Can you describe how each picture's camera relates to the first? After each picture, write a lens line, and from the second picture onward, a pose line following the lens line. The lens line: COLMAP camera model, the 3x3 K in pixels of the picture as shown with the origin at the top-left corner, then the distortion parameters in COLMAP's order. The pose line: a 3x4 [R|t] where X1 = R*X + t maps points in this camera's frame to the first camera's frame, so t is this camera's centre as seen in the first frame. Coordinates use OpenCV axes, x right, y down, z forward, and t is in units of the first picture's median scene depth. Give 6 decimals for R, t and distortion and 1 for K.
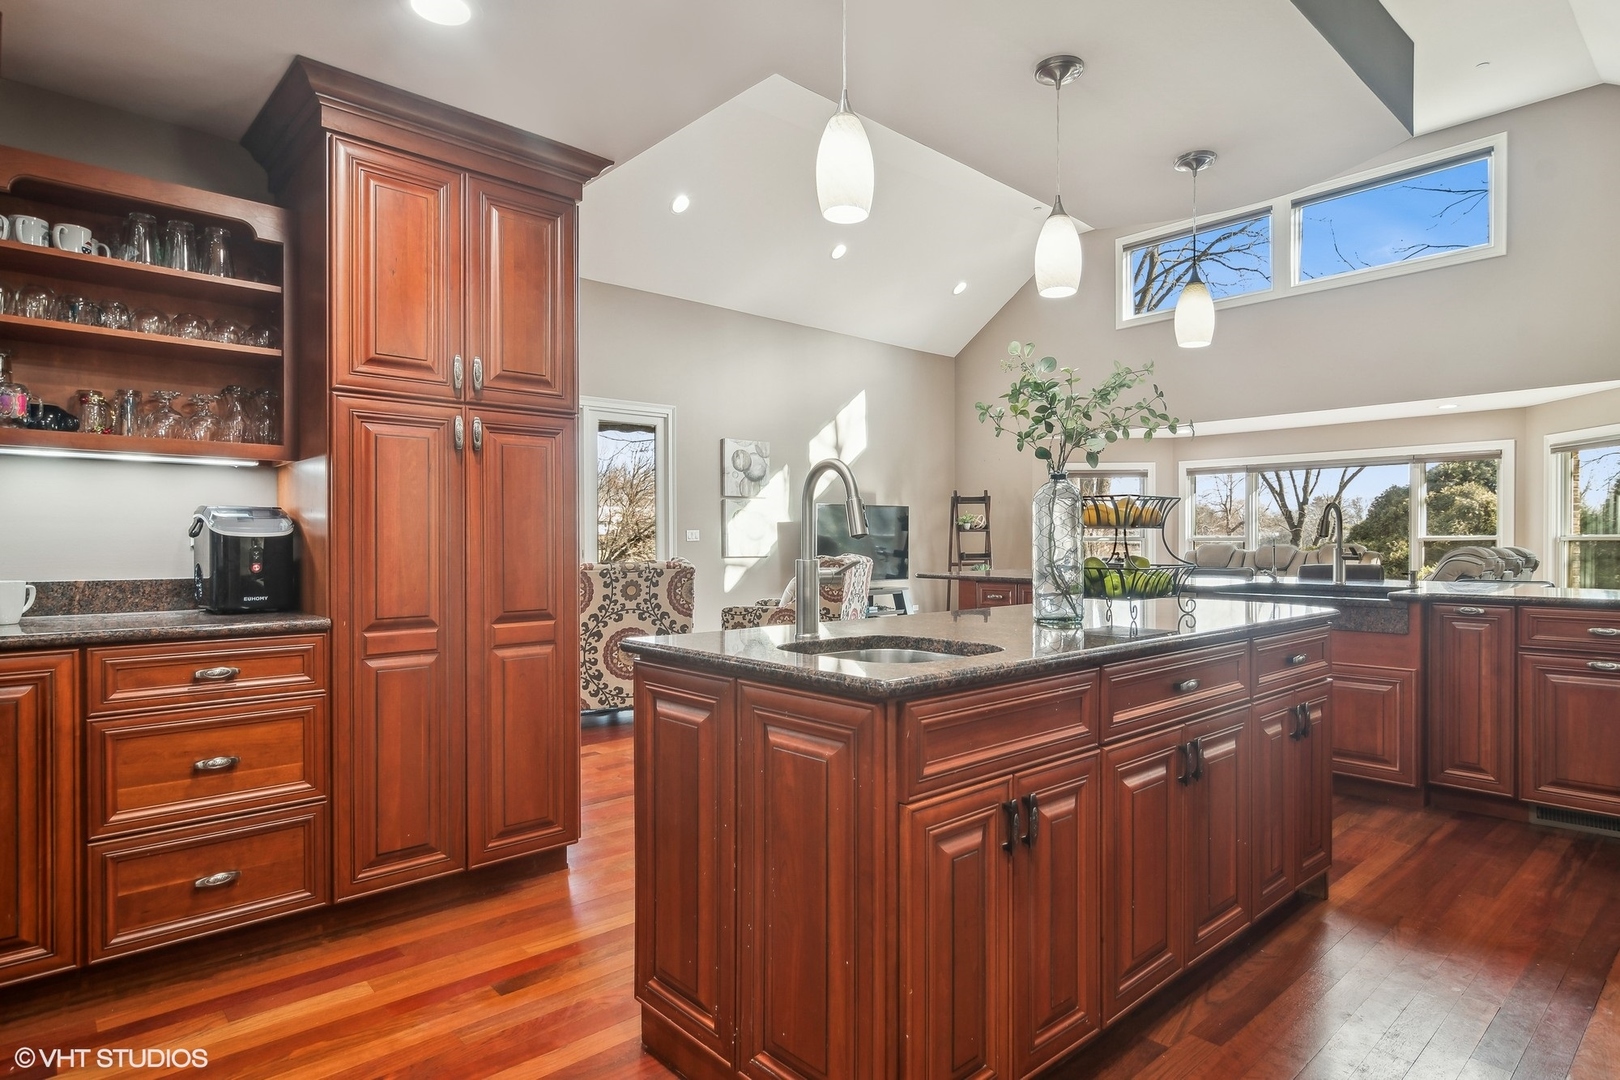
lens RADIAL K [[887.2, 0, 805.7], [0, 887.2, 541.0], [0, 0, 1]] dist [-0.000476, 0.000769]
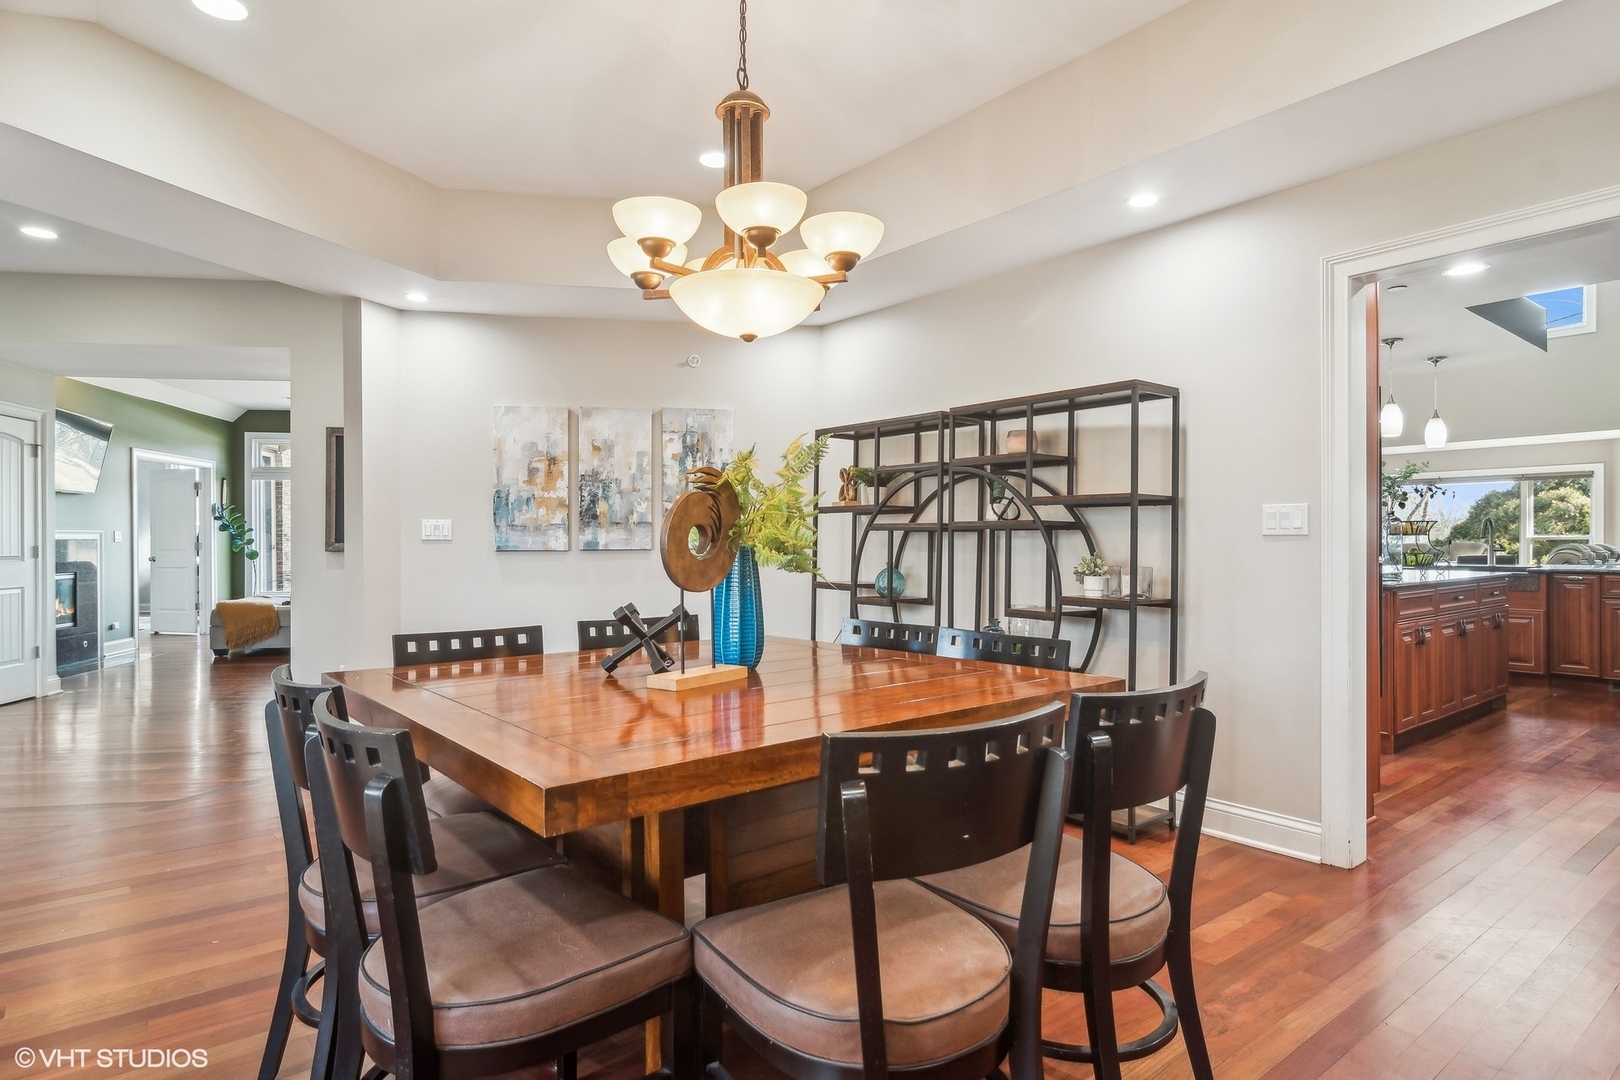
lens RADIAL K [[887.2, 0, 805.7], [0, 887.2, 541.0], [0, 0, 1]] dist [-0.000476, 0.000769]
pose [[0.997973, -0.005912, -0.063361, -0.481804], [0.005743, 0.999979, -0.002854, -0.001584], [0.063376, 0.002484, 0.997987, -0.623559]]
